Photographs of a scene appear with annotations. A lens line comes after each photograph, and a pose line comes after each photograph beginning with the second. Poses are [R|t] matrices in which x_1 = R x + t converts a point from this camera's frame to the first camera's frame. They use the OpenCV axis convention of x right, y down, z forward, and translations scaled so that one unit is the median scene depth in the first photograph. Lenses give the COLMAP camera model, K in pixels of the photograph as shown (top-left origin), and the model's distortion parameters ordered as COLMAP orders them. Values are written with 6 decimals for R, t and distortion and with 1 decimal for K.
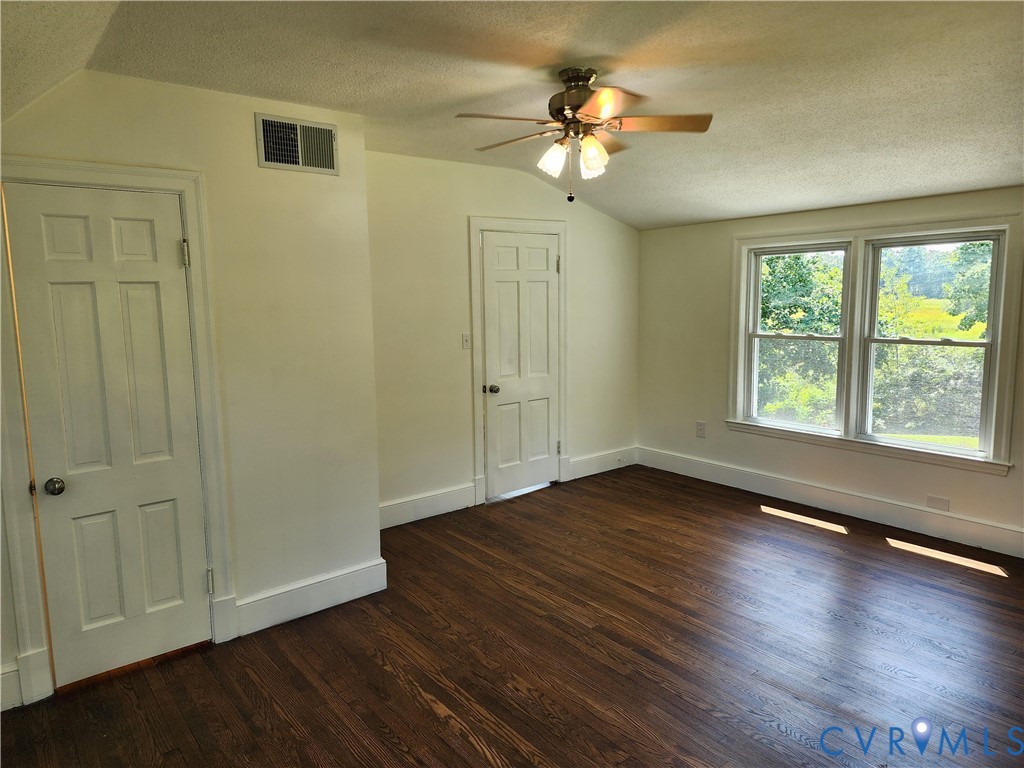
lens RADIAL K [[674.5, 0, 512.0], [0, 674.5, 384.0], [0, 0, 1]] dist [0.002387, 0.000615]
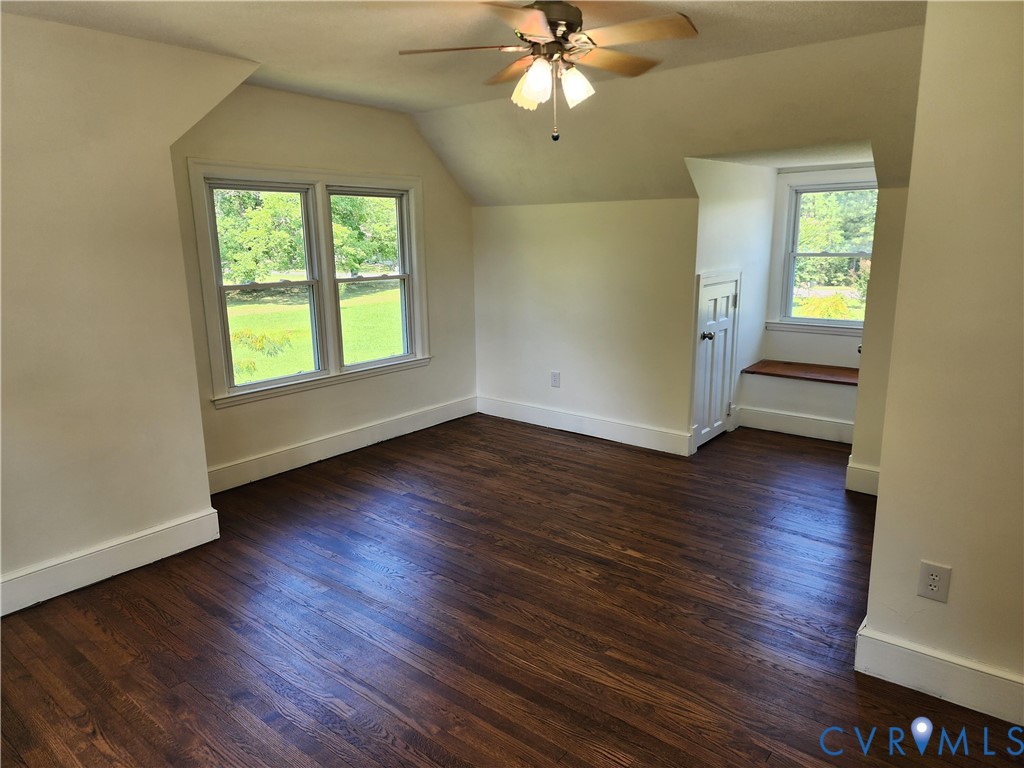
lens RADIAL K [[674.5, 0, 512.0], [0, 674.5, 384.0], [0, 0, 1]] dist [0.002387, 0.000615]
pose [[-0.971325, 0.093884, -0.218436, 0.360896], [0.011093, 0.935631, 0.352805, -0.280578], [0.237498, 0.340265, -0.909843, 1.896373]]
